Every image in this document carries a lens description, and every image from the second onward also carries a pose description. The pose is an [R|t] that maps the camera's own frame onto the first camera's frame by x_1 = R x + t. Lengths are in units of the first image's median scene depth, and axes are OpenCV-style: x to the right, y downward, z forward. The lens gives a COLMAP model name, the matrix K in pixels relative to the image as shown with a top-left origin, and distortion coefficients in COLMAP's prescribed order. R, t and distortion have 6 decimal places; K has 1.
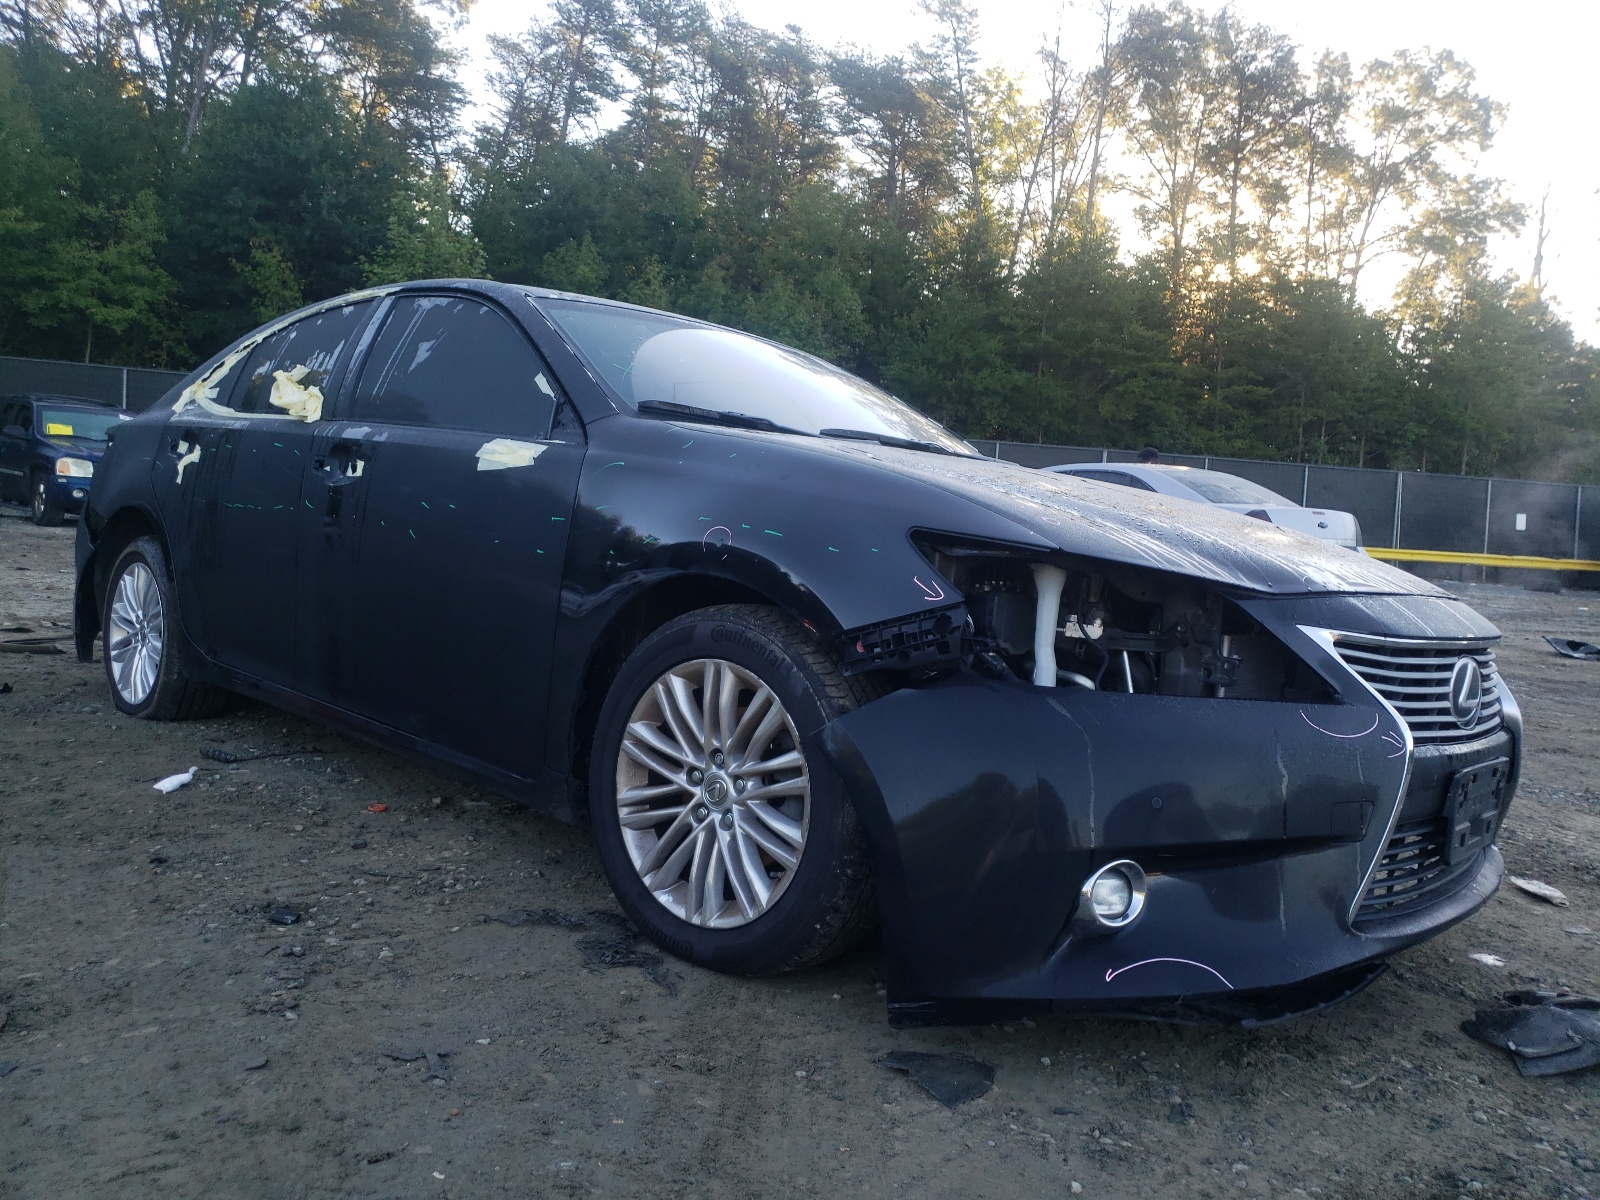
lens RADIAL K [[1332.8, 0, 790.8], [0, 1332.8, 602.3], [0, 0, 1]] dist [0.029935, -0.009066]
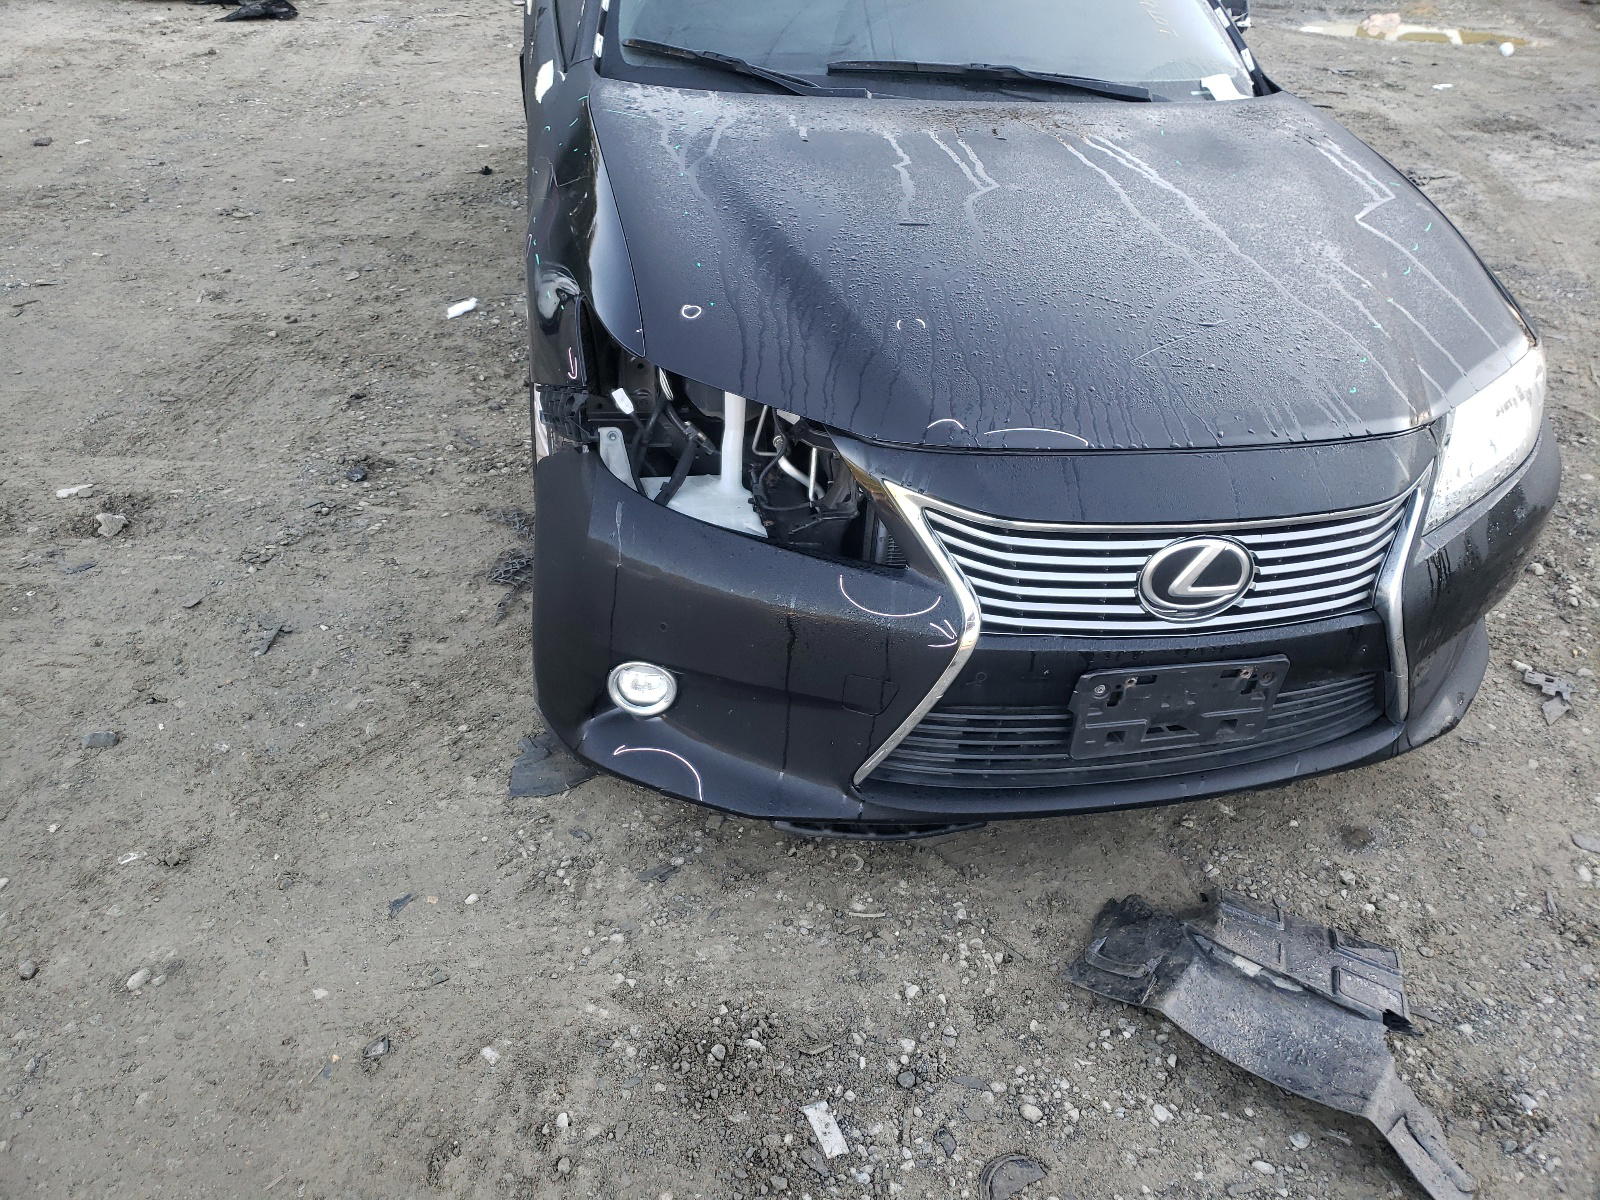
lens RADIAL K [[1332.8, 0, 790.8], [0, 1332.8, 602.3], [0, 0, 1]] dist [0.029935, -0.009066]
pose [[0.775919, 0.299545, -0.555178, 0.921141], [0.001410, 0.879246, 0.476365, -0.362181], [0.630830, -0.370404, 0.681802, 0.364799]]
